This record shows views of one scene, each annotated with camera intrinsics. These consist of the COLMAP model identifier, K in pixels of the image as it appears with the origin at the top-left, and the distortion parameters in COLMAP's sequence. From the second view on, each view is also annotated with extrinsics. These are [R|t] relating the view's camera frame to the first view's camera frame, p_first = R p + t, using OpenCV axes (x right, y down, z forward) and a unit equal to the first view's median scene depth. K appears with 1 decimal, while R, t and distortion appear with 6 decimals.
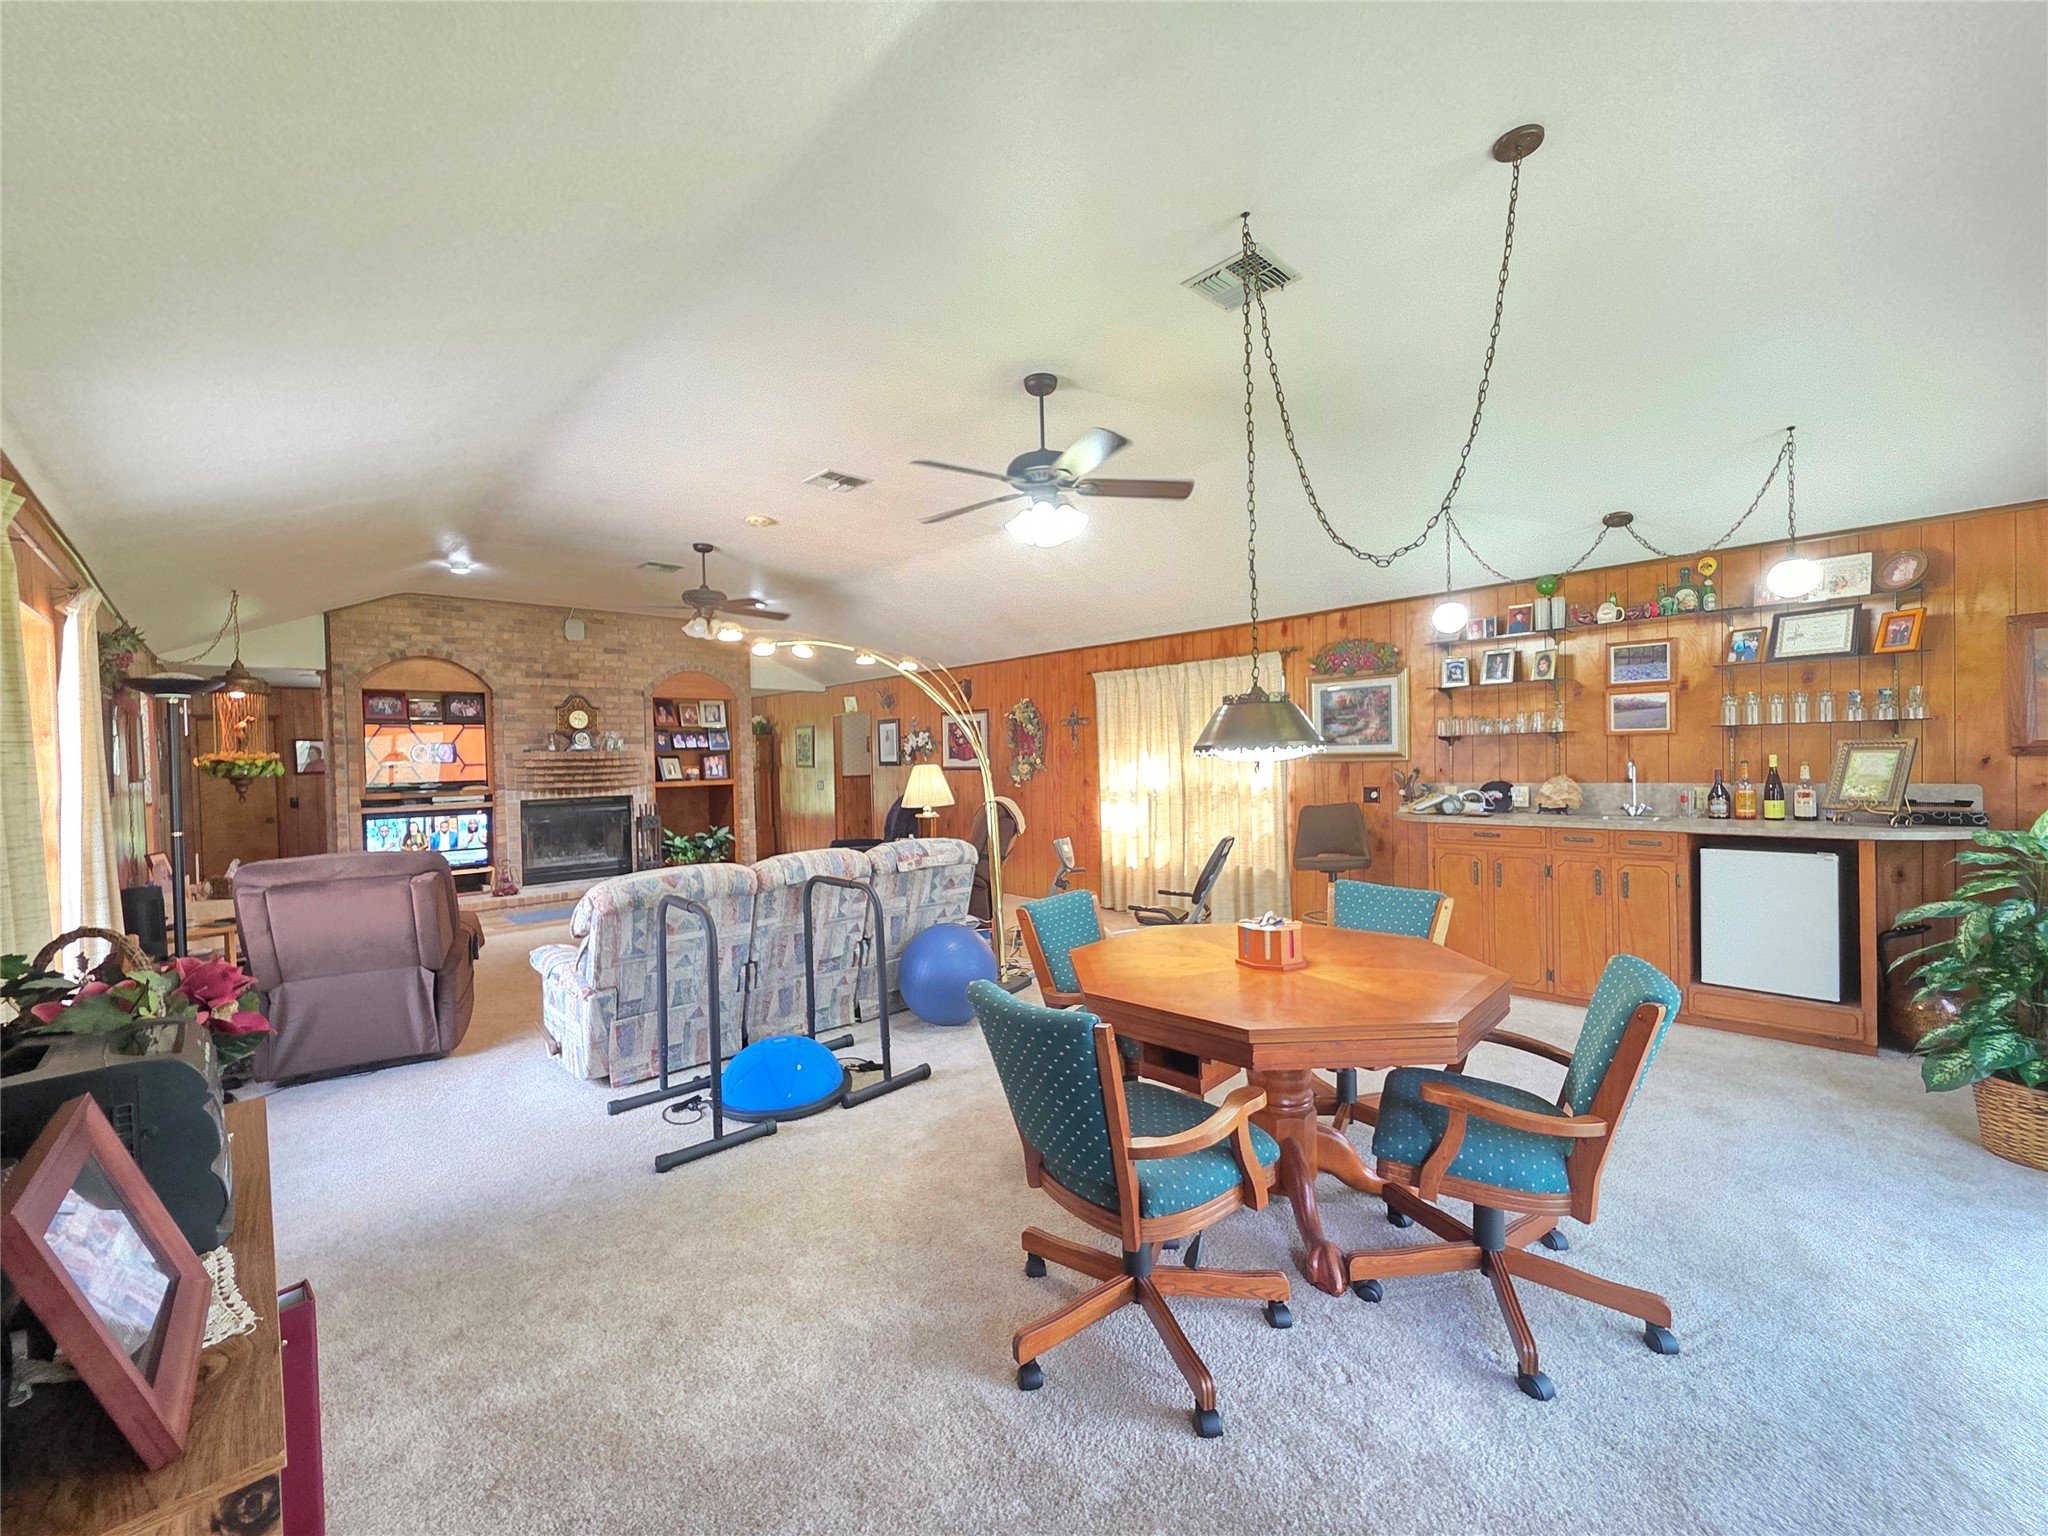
lens RADIAL K [[816.1, 0, 1025.8], [0, 816.1, 767.7], [0, 0, 1]] dist [0.000202, 0.000103]
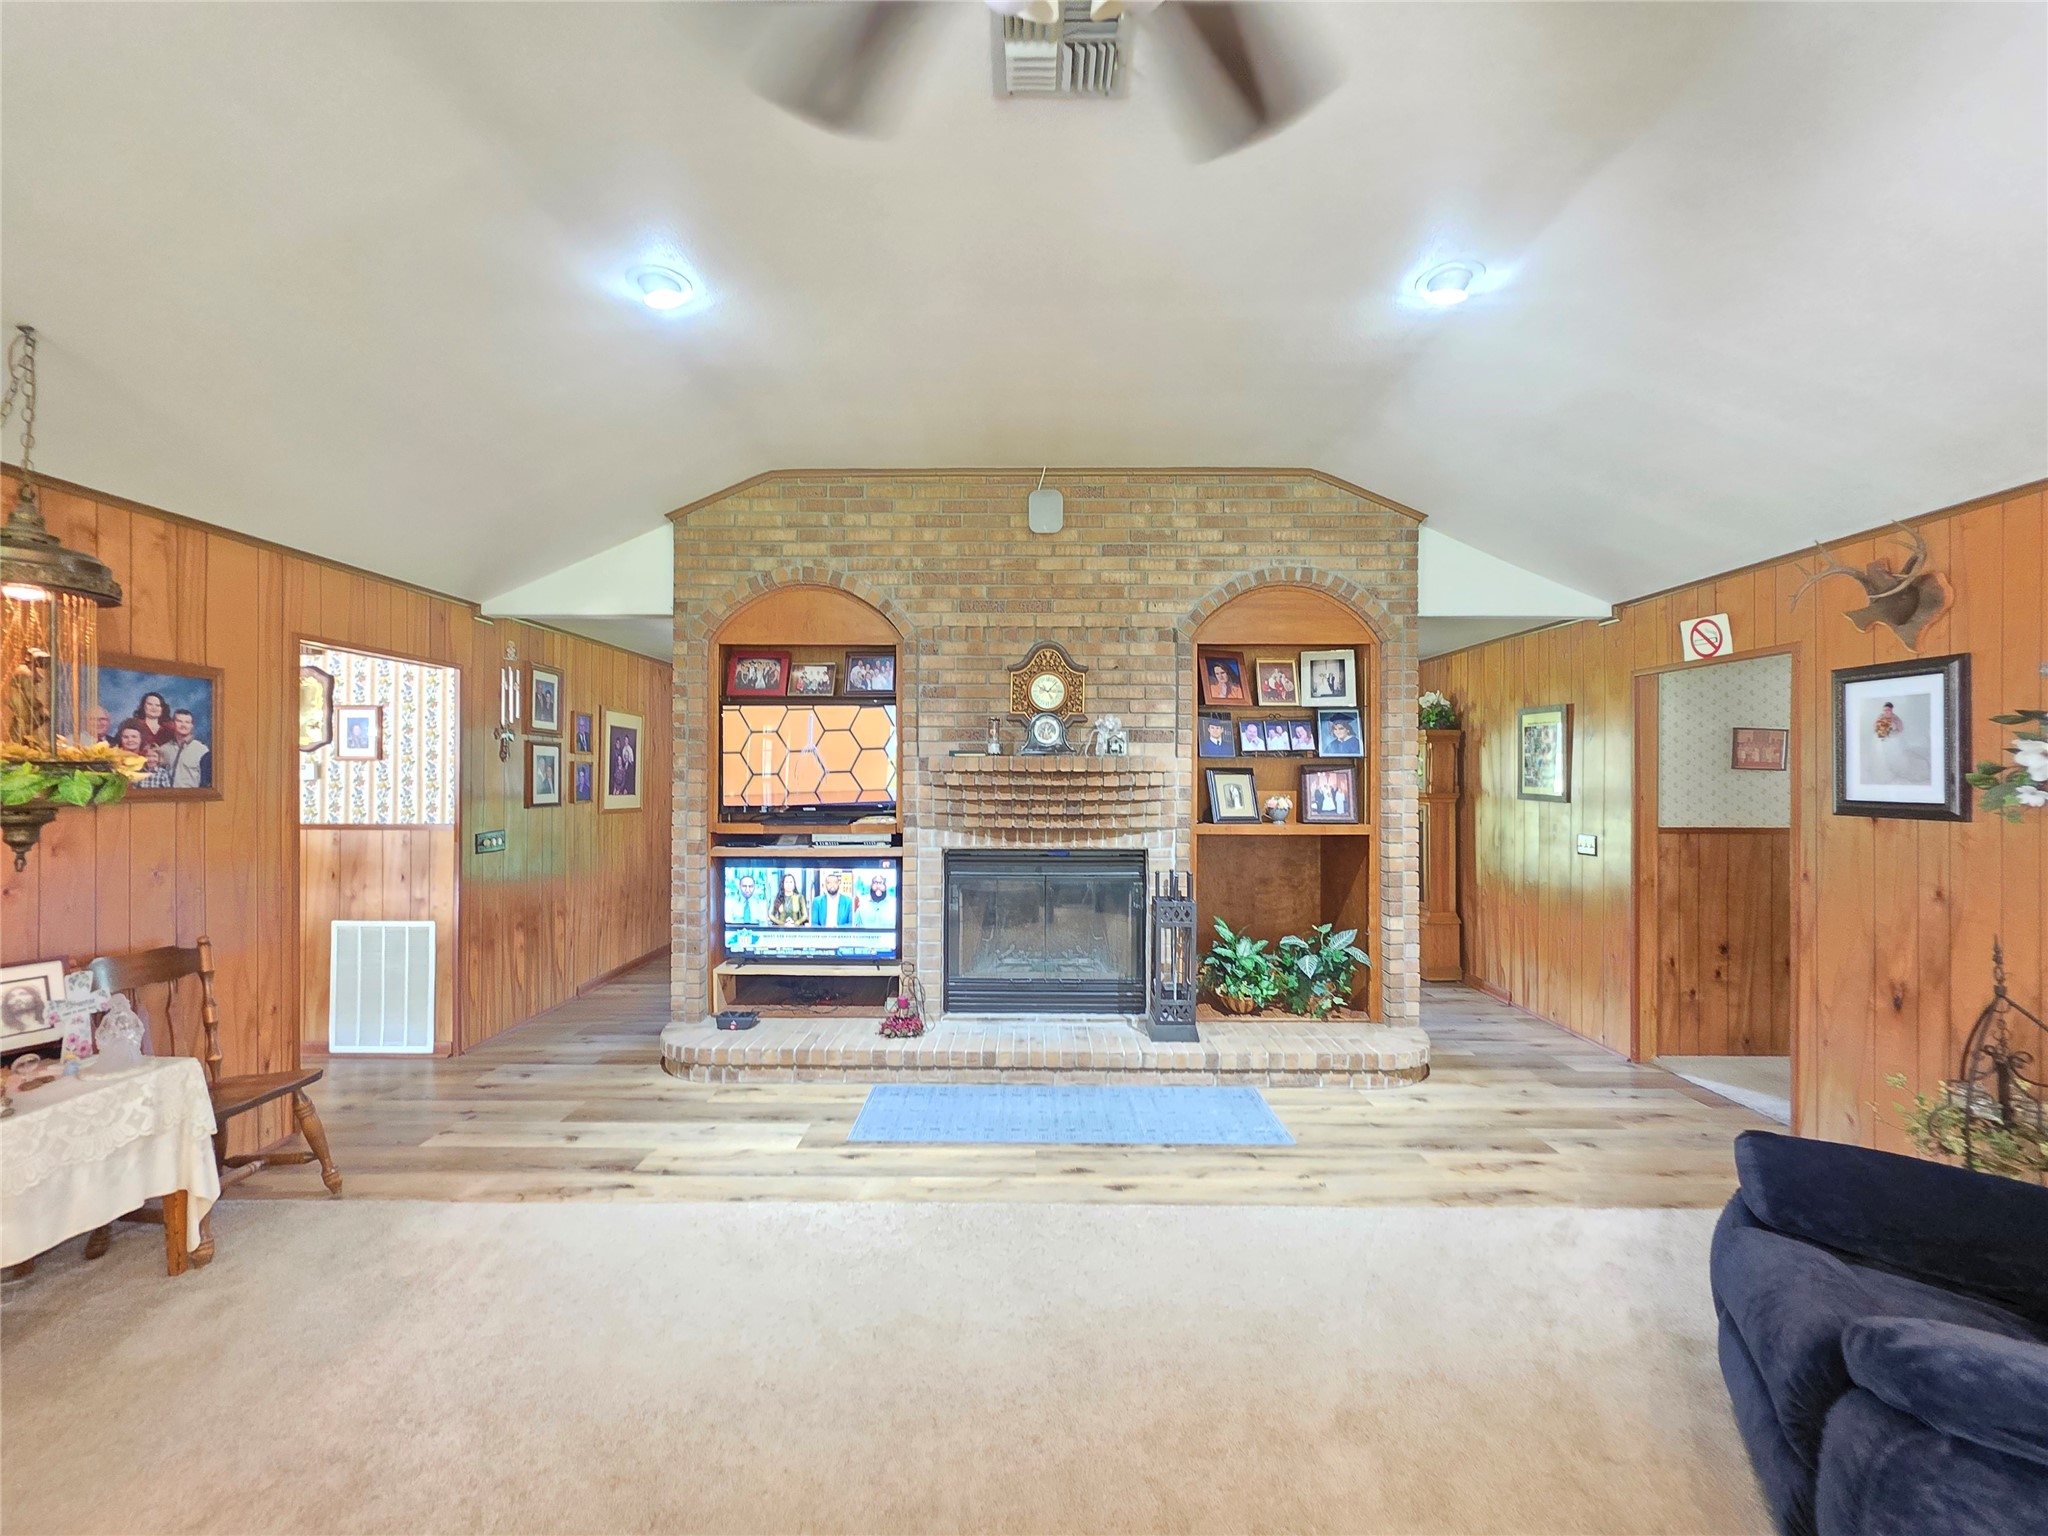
lens RADIAL K [[816.1, 0, 1015.3], [0, 816.1, 768.2], [0, 0, 1]] dist [0.000202, 0.000103]
pose [[0.706357, 0.020451, -0.707561, -0.215270], [-0.030342, 0.999539, -0.001399, -0.011394], [0.707205, 0.022457, 0.706651, 0.652857]]
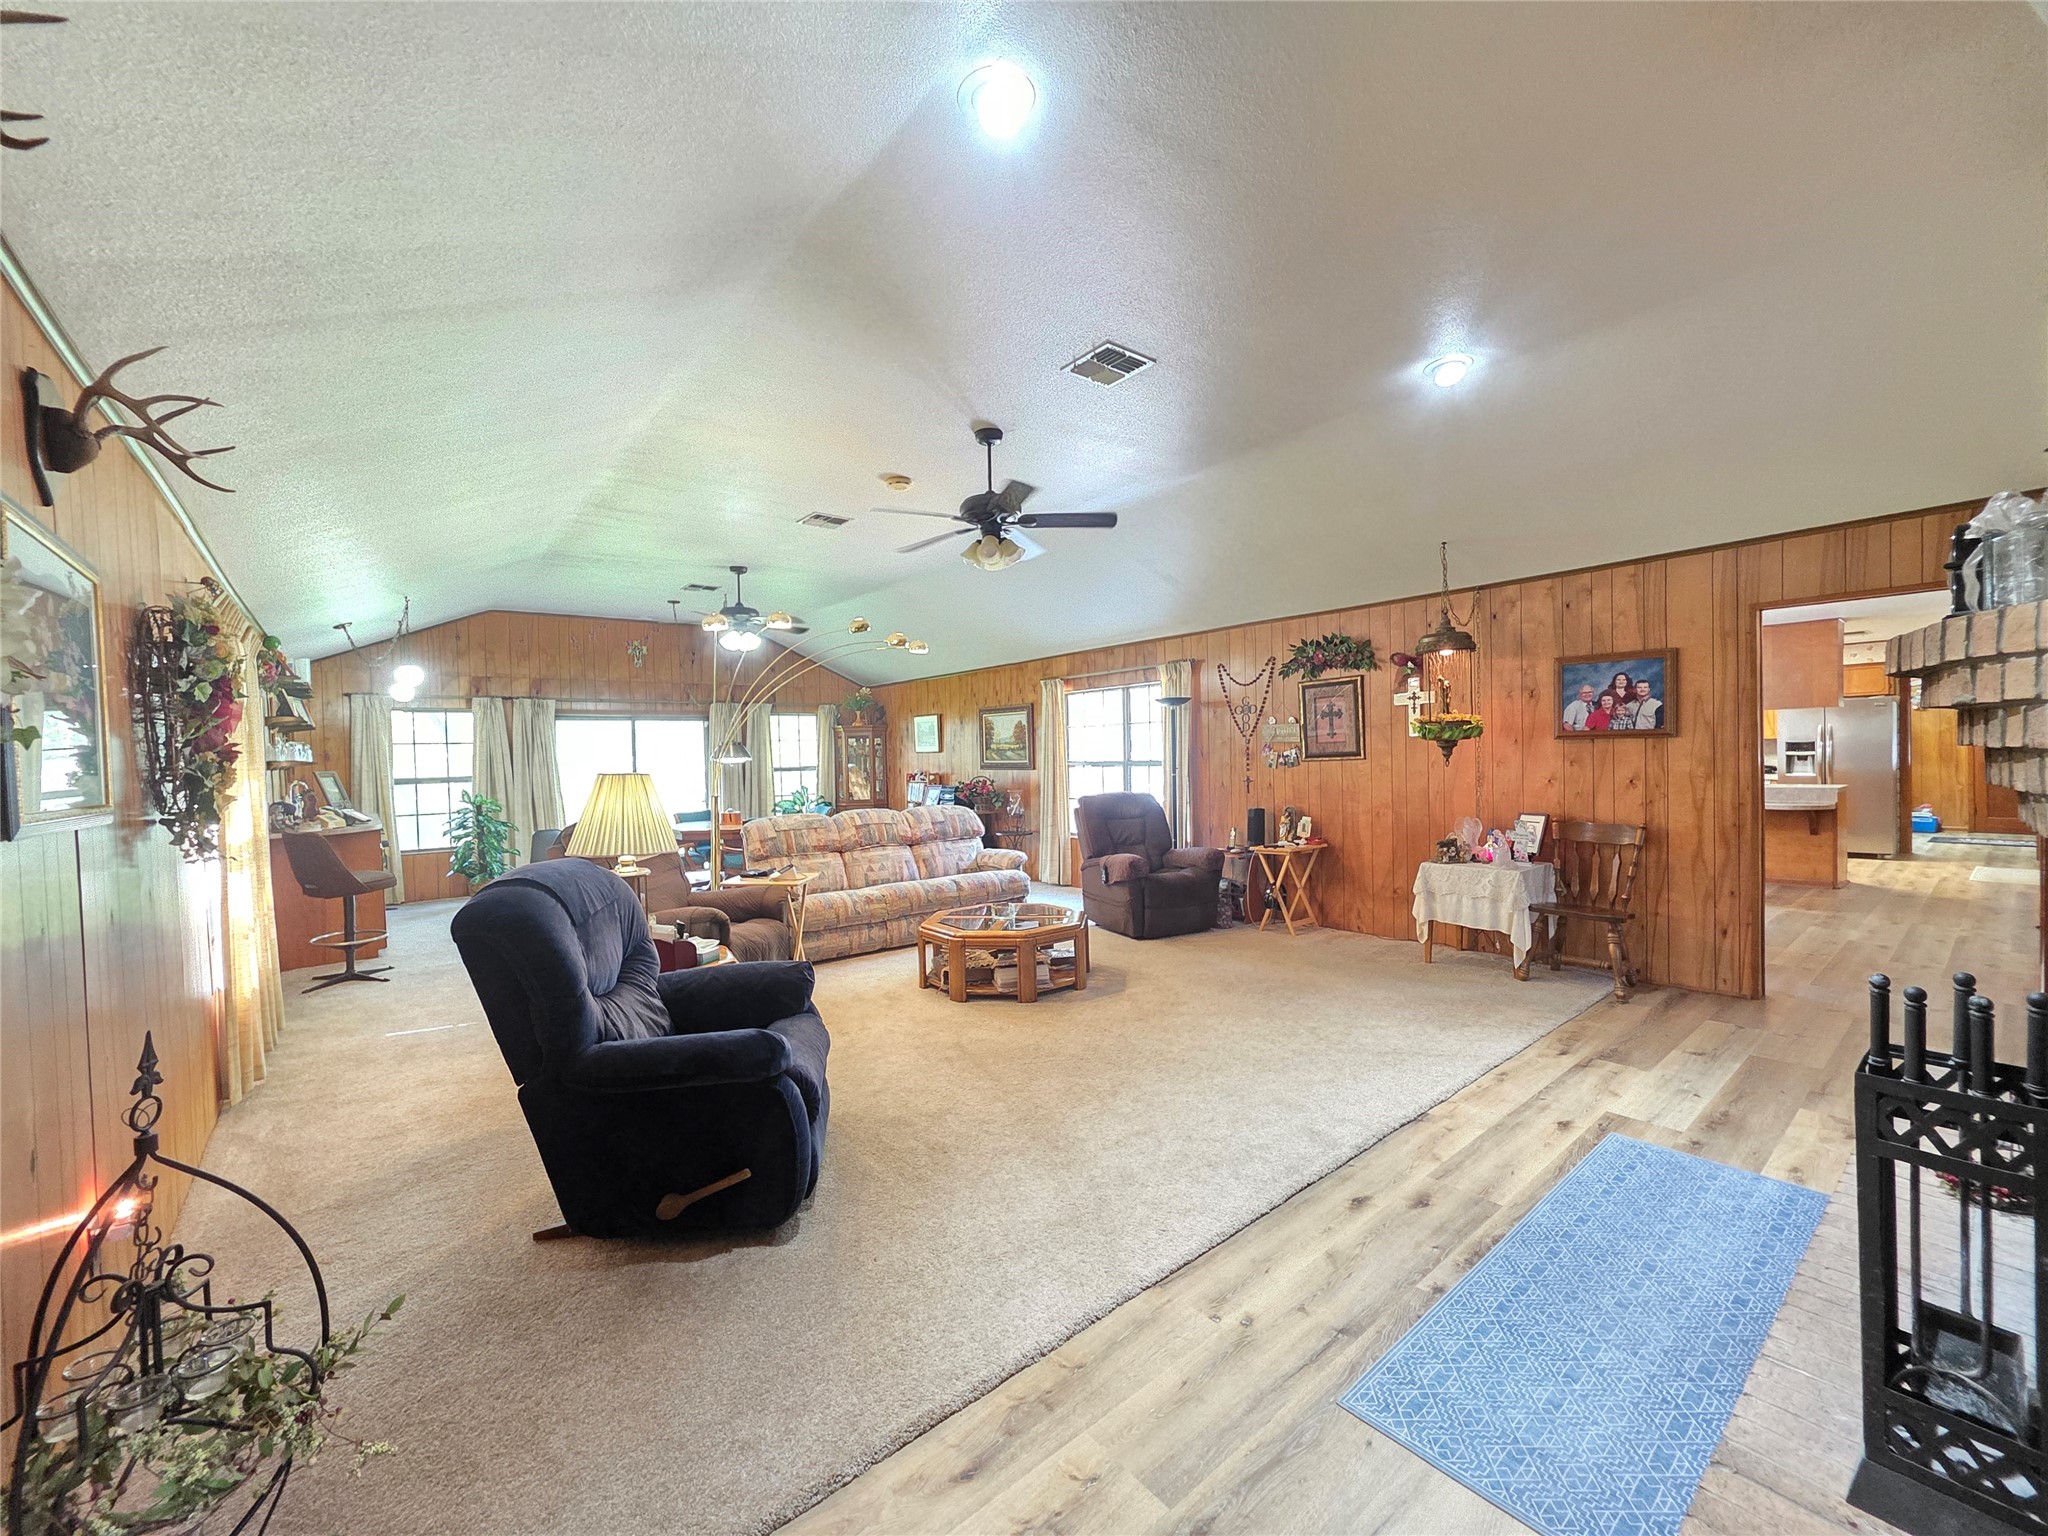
lens RADIAL K [[816.1, 0, 1011.2], [0, 816.1, 771.9], [0, 0, 1]] dist [0.000202, 0.000103]
pose [[-0.992943, 0.048735, 0.108120, -0.342713], [0.052707, 0.998025, 0.034182, -0.005387], [-0.106241, 0.039639, -0.993550, 1.238258]]
